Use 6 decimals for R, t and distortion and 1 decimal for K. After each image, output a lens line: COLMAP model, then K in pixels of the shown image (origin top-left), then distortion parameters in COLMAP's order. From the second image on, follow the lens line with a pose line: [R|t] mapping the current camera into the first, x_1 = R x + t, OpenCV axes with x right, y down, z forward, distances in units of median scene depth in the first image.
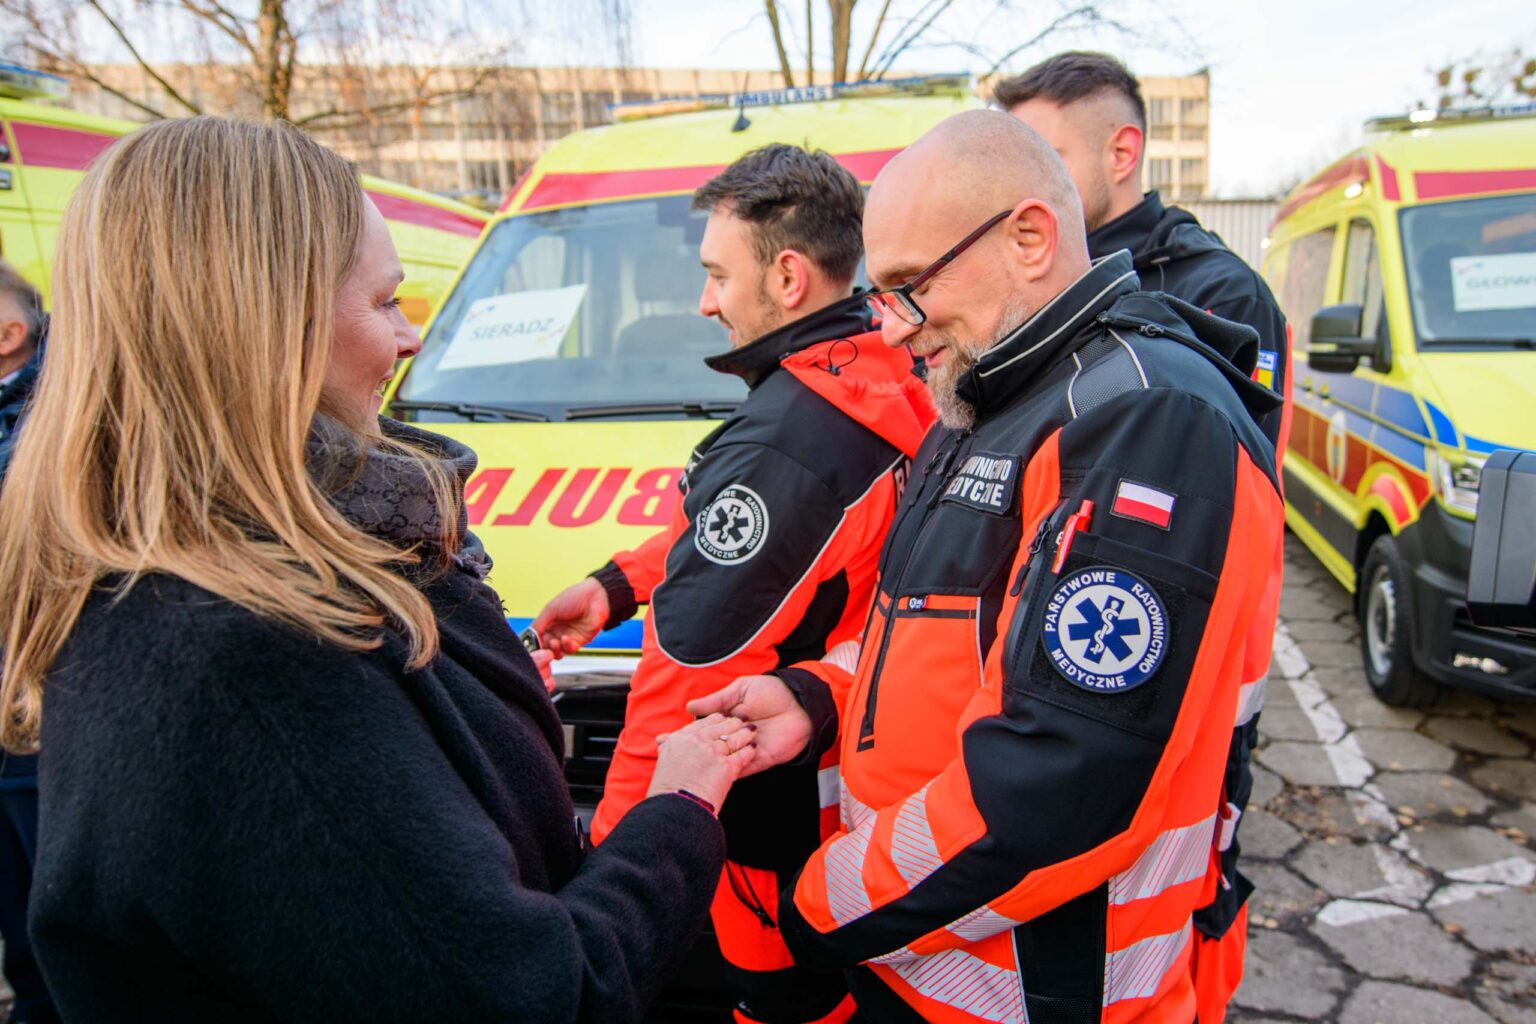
lens RADIAL K [[1080.0, 0, 769.2], [0, 1080.0, 470.4], [0, 0, 1]] dist [-0.000048, -0.001071]
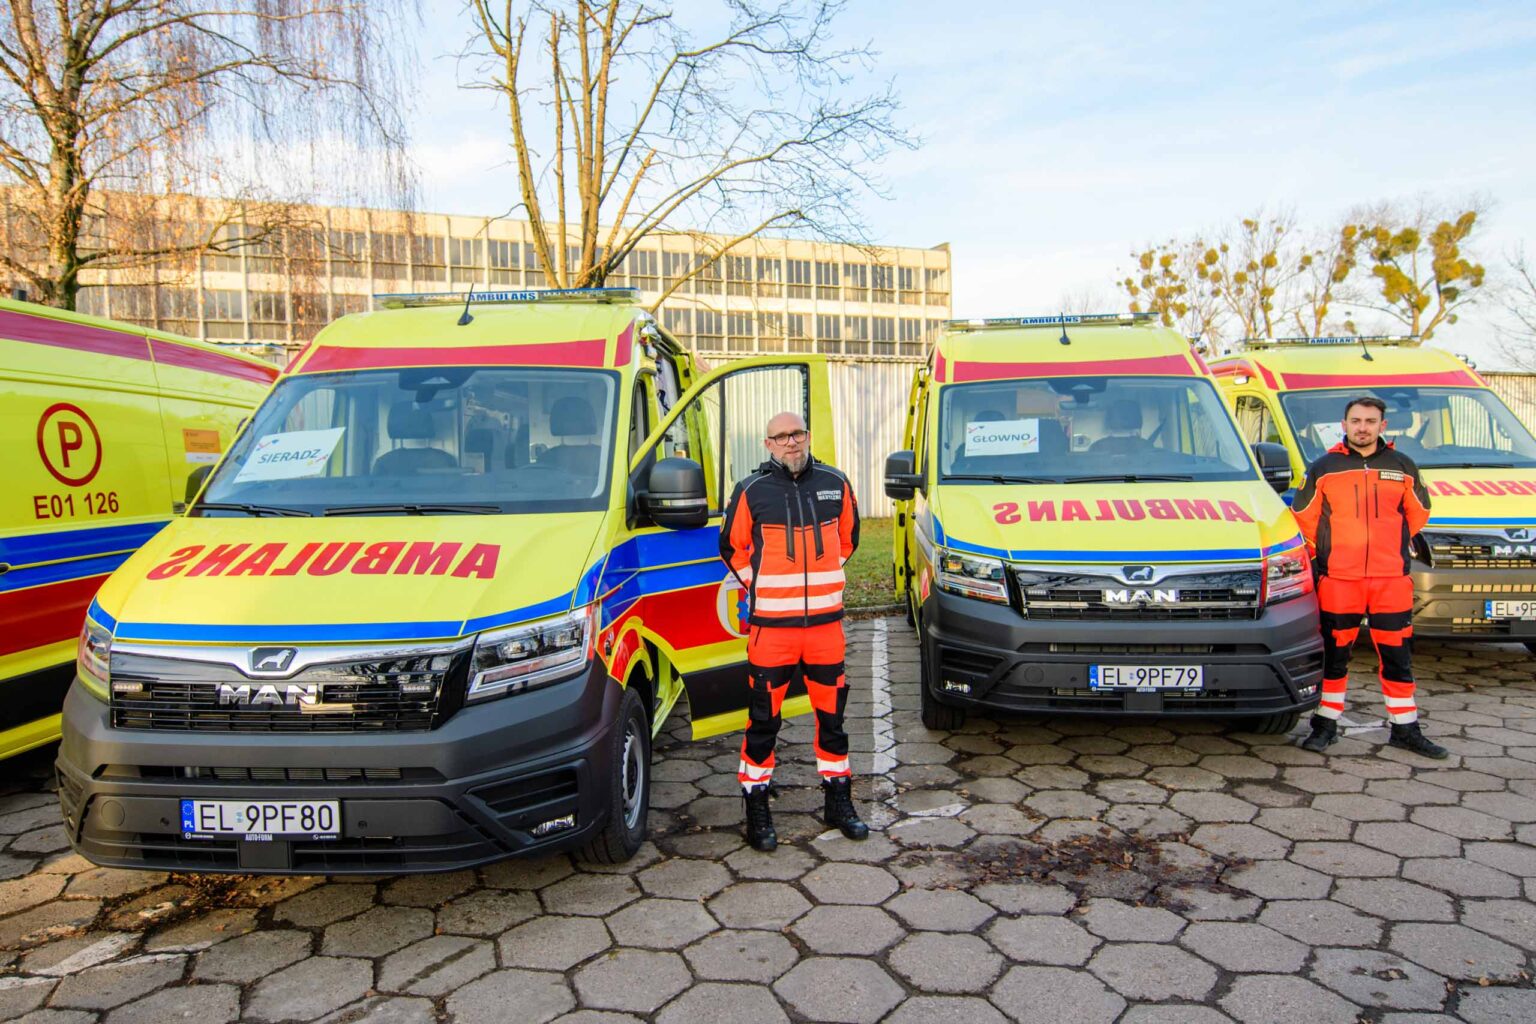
lens RADIAL K [[1080.0, 0, 769.2], [0, 1080.0, 470.4], [0, 0, 1]] dist [-0.000048, -0.001071]
pose [[0.982662, 0.017626, 0.184564, 0.101255], [0.005549, 0.992229, -0.124302, 0.057421], [-0.185321, 0.123171, 0.974928, -0.422842]]
